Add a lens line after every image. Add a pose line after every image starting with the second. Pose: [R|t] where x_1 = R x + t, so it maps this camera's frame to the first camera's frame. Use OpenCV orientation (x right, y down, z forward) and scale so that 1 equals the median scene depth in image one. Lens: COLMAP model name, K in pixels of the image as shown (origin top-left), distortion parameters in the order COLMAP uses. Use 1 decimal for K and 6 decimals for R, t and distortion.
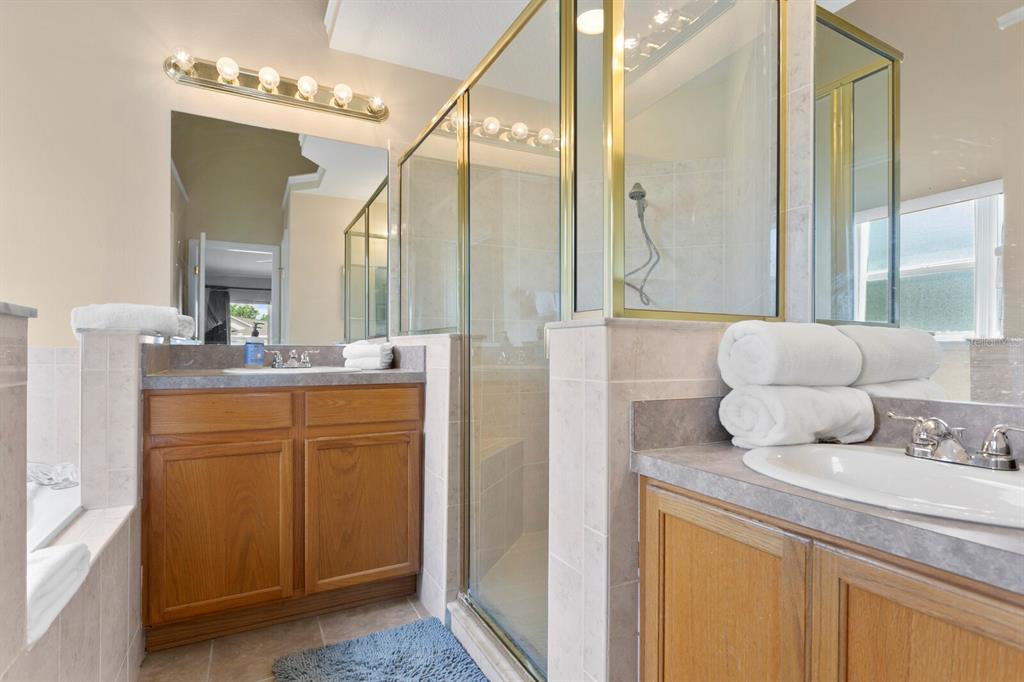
lens RADIAL K [[506.2, 0, 513.6], [0, 506.2, 356.3], [0, 0, 1]] dist [-0.011532, 0.002198]
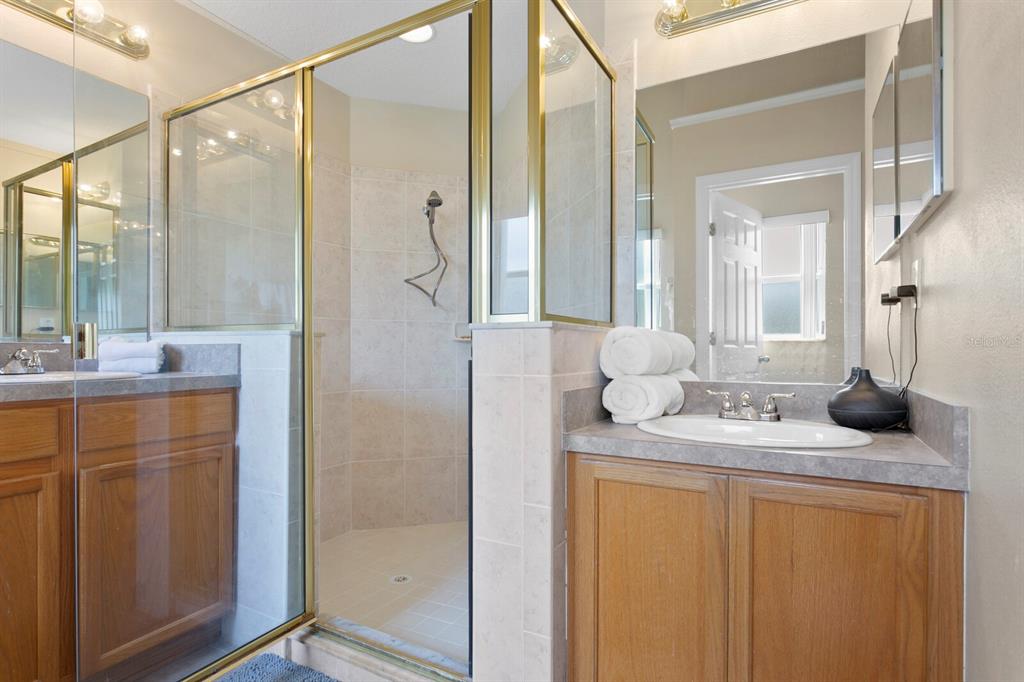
lens RADIAL K [[506.2, 0, 513.6], [0, 506.2, 356.3], [0, 0, 1]] dist [-0.011532, 0.002198]
pose [[0.836840, -0.008468, 0.547382, -0.286229], [0.007461, 0.999964, 0.004063, 0.000010], [-0.547396, 0.000684, 0.836873, 0.035709]]
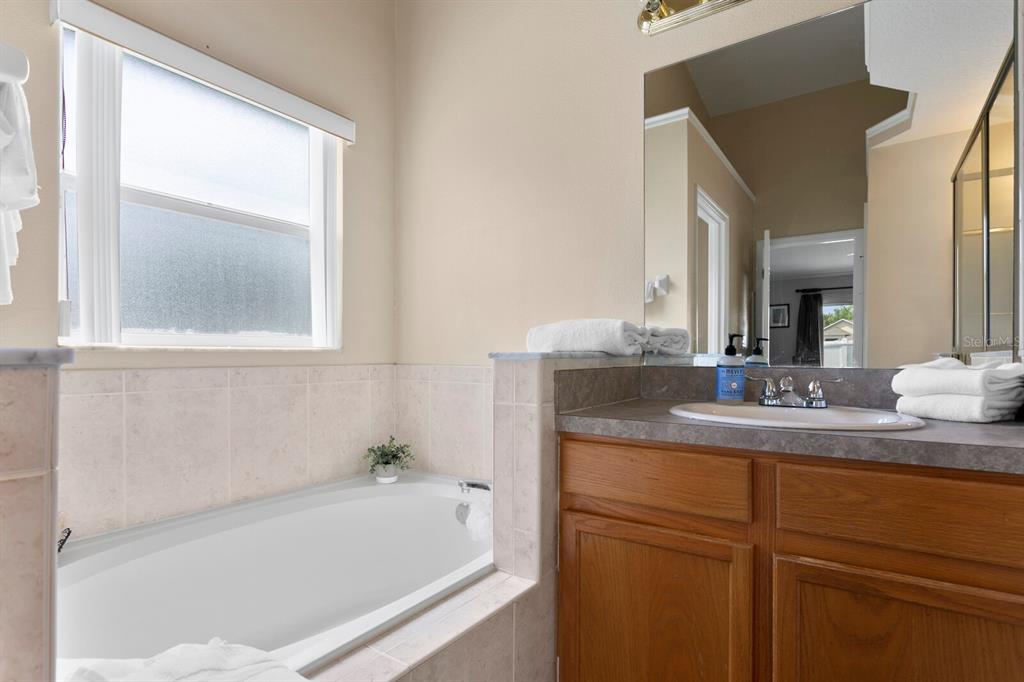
lens RADIAL K [[522.4, 0, 513.0], [0, 522.4, 353.4], [0, 0, 1]] dist [-0.003157, 0.000733]
pose [[0.477318, -0.008032, -0.878694, -0.061151], [-0.007913, 0.999878, -0.013438, -0.036034], [0.878695, 0.013367, 0.477196, 0.500102]]
